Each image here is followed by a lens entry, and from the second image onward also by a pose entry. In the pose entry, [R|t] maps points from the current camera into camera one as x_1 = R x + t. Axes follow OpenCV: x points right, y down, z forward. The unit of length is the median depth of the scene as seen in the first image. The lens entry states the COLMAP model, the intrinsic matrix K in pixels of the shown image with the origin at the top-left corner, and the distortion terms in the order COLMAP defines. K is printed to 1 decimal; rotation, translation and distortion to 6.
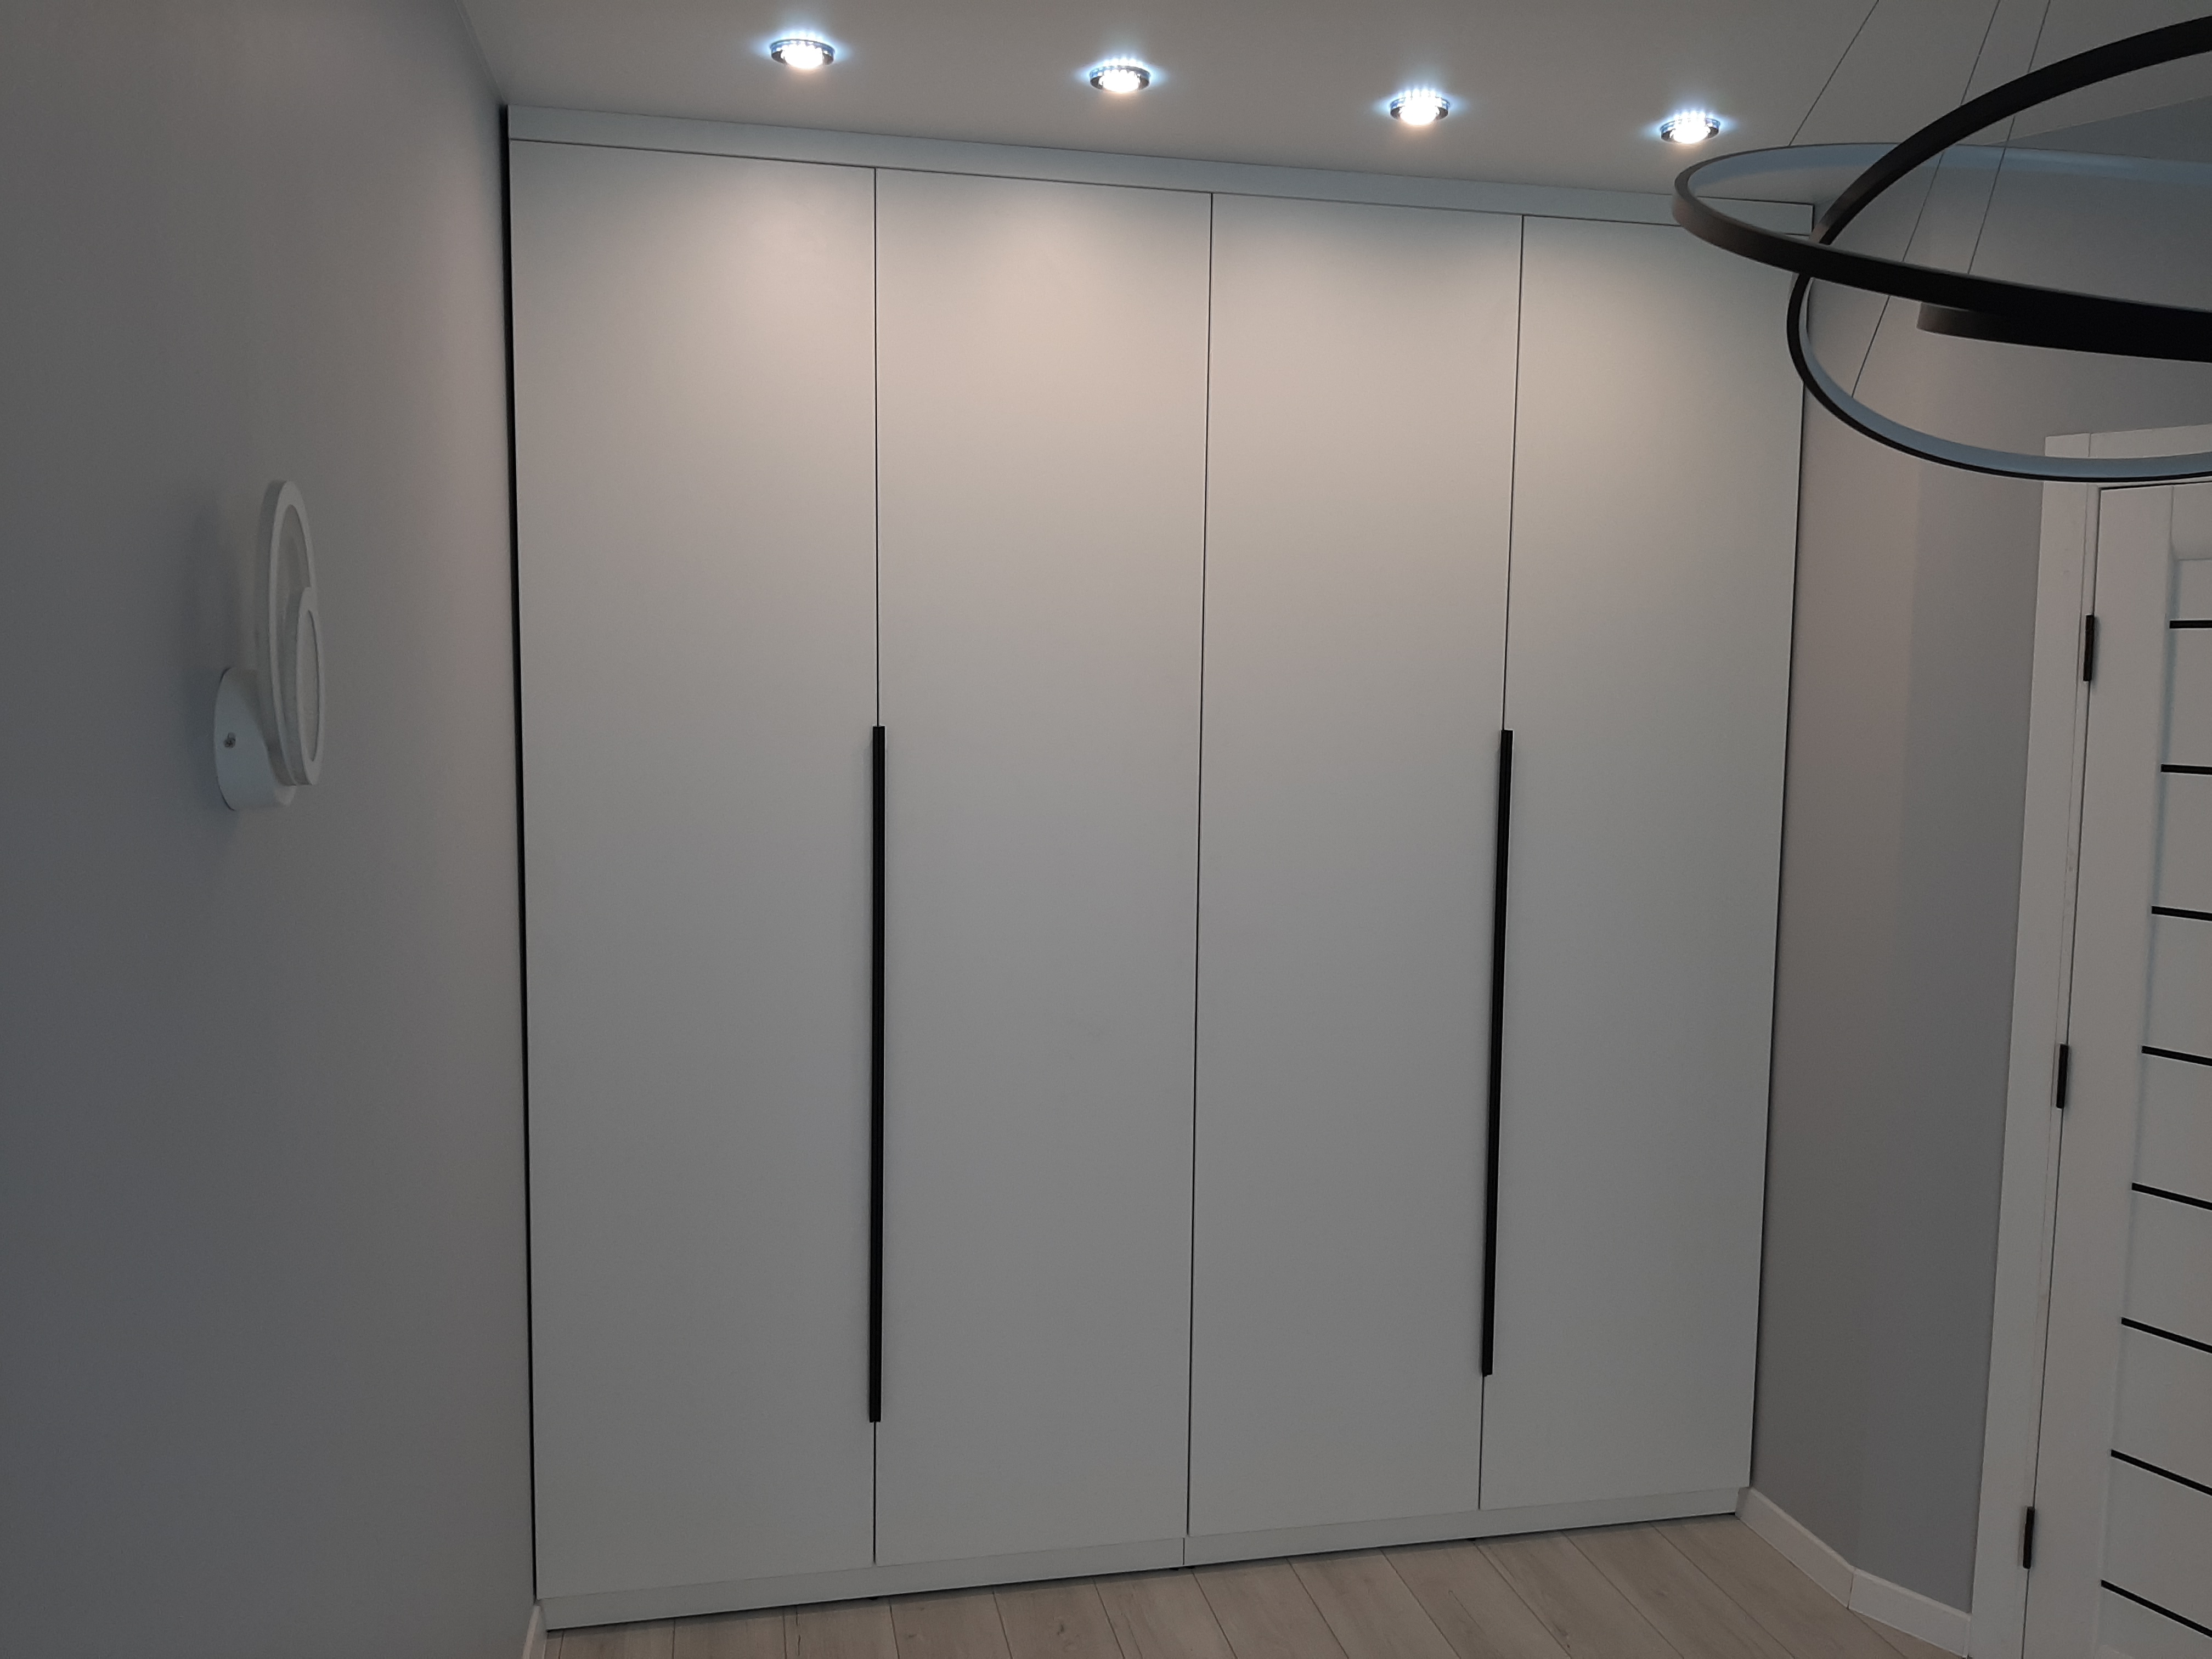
lens RADIAL K [[1678.7, 0, 1106.4], [0, 1678.7, 832.2], [0, 0, 1]] dist [-0.002810, -0.022287]
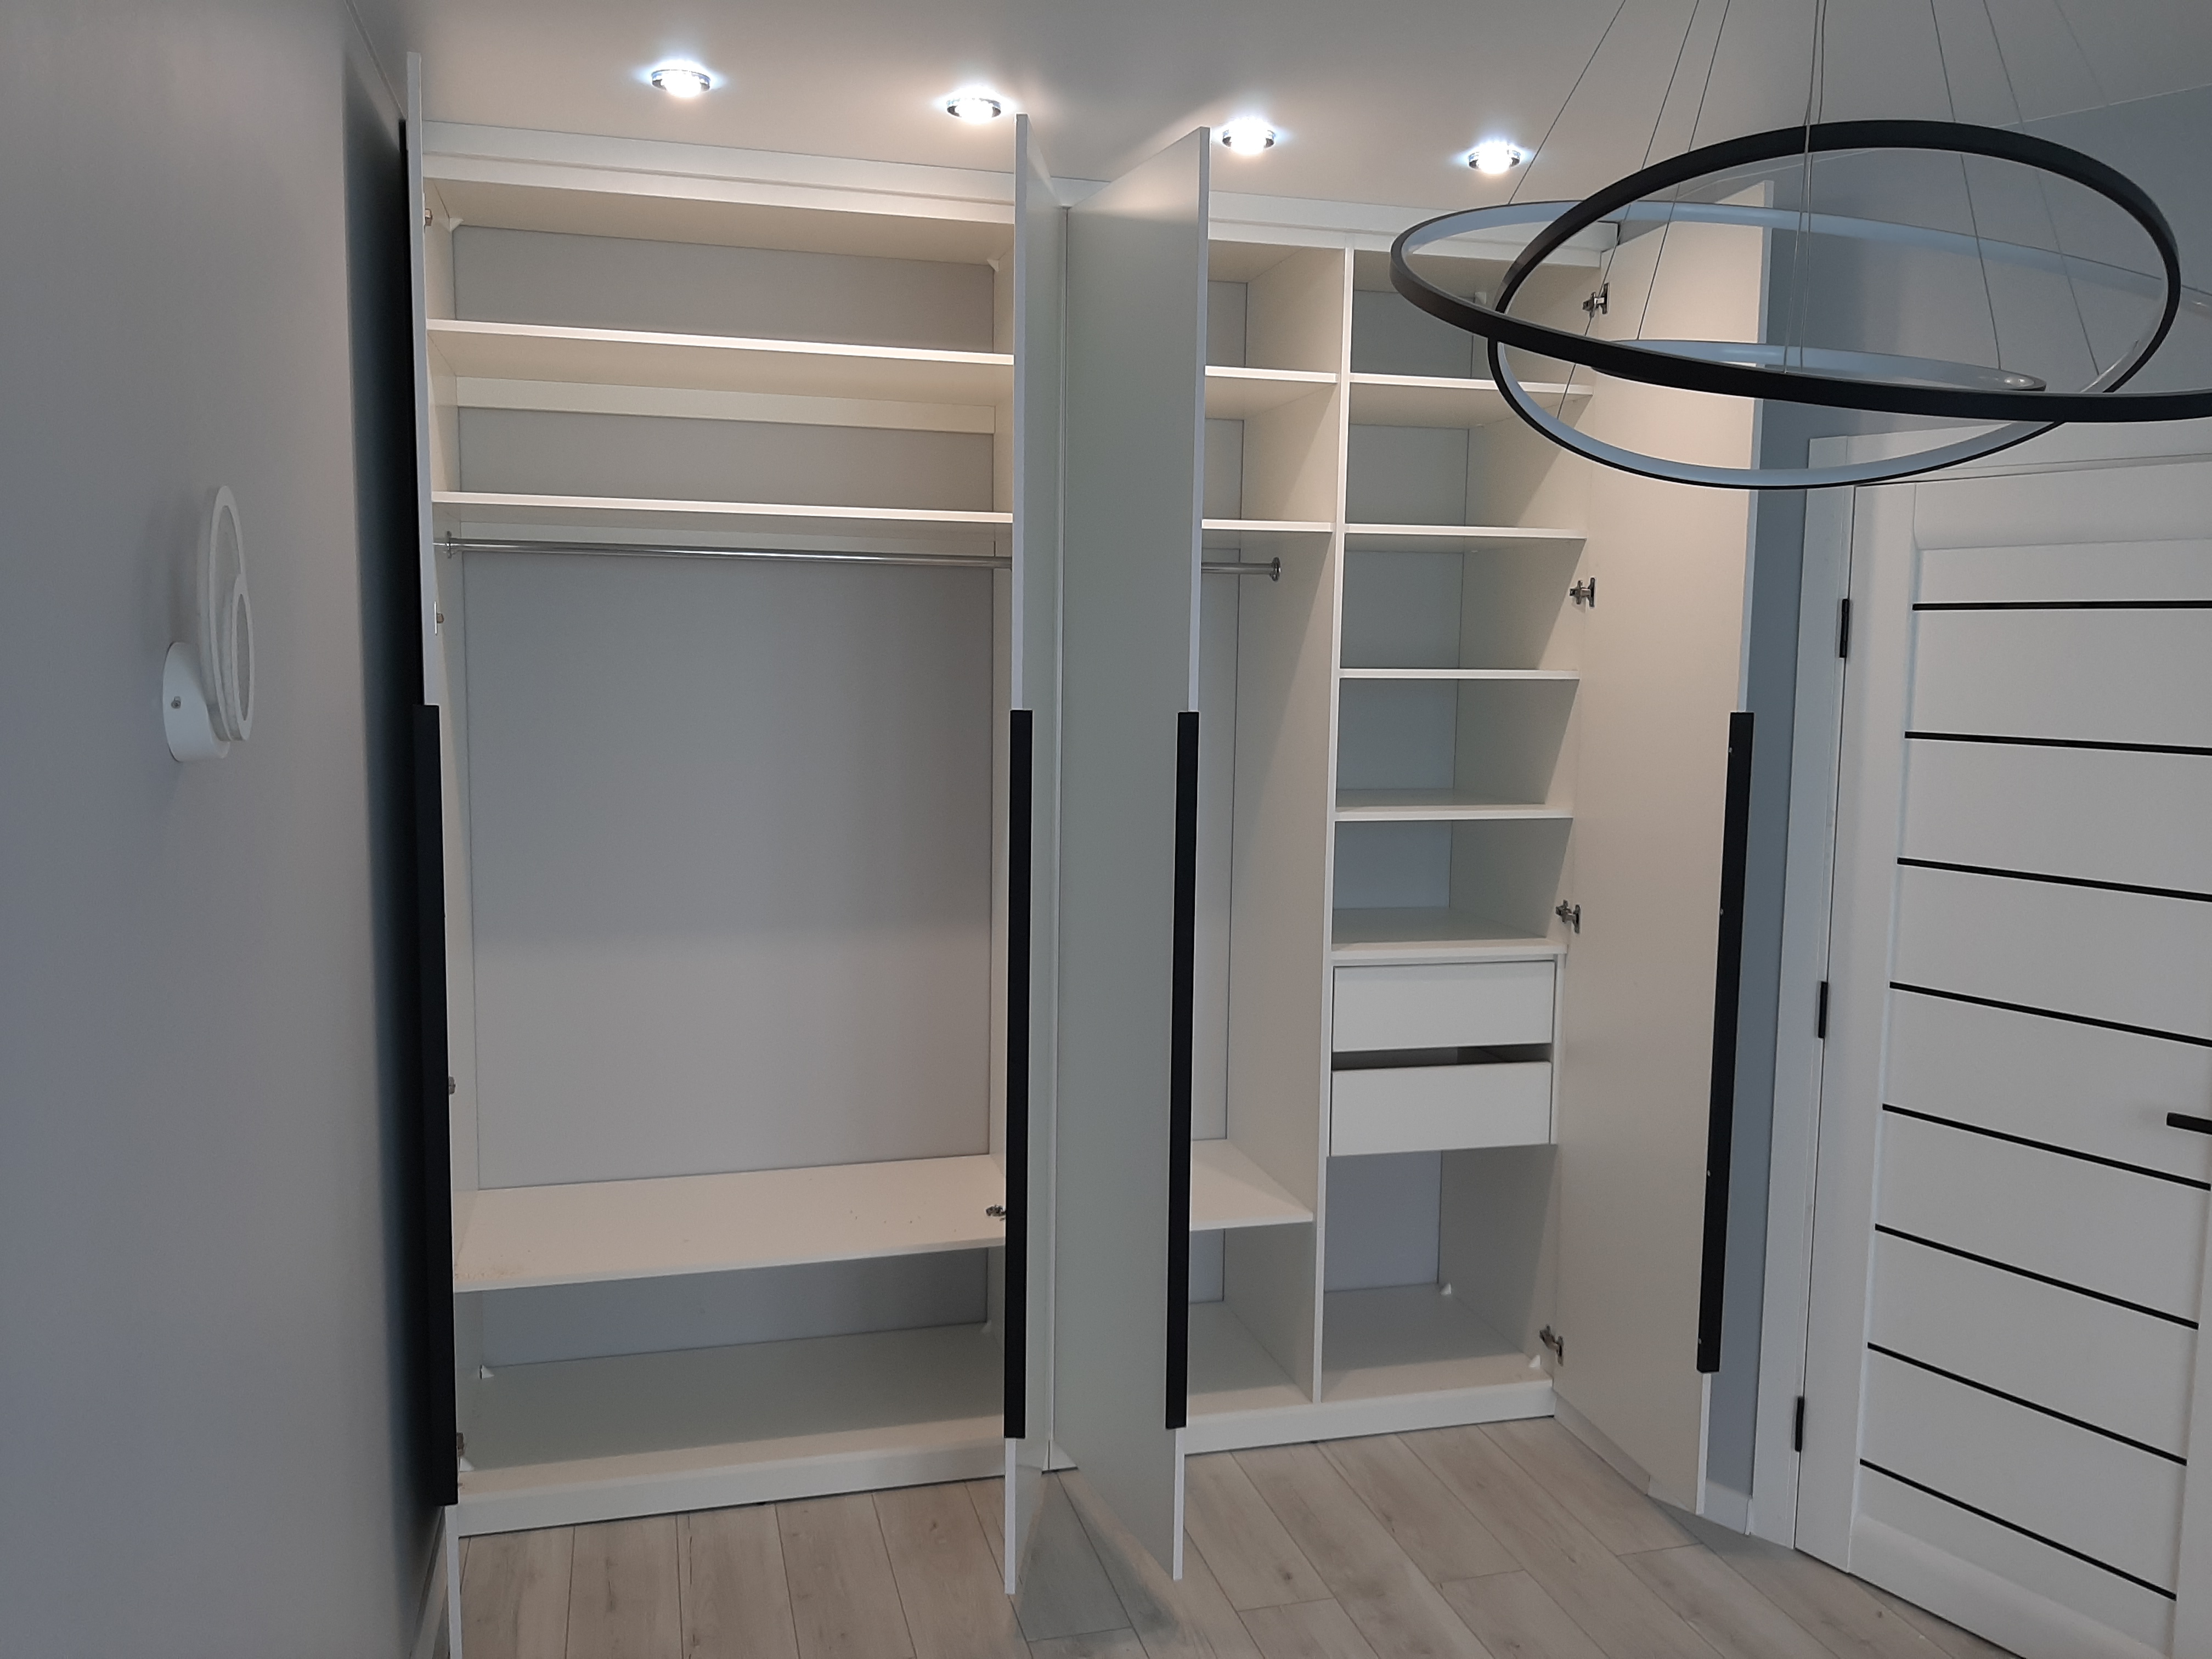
lens RADIAL K [[1678.7, 0, 1103.6], [0, 1678.7, 829.3], [0, 0, 1]] dist [-0.002810, -0.022287]
pose [[0.998846, -0.002768, 0.047943, 0.037574], [0.002161, 0.999917, 0.012710, 0.010044], [-0.047974, -0.012592, 0.998769, -0.104609]]
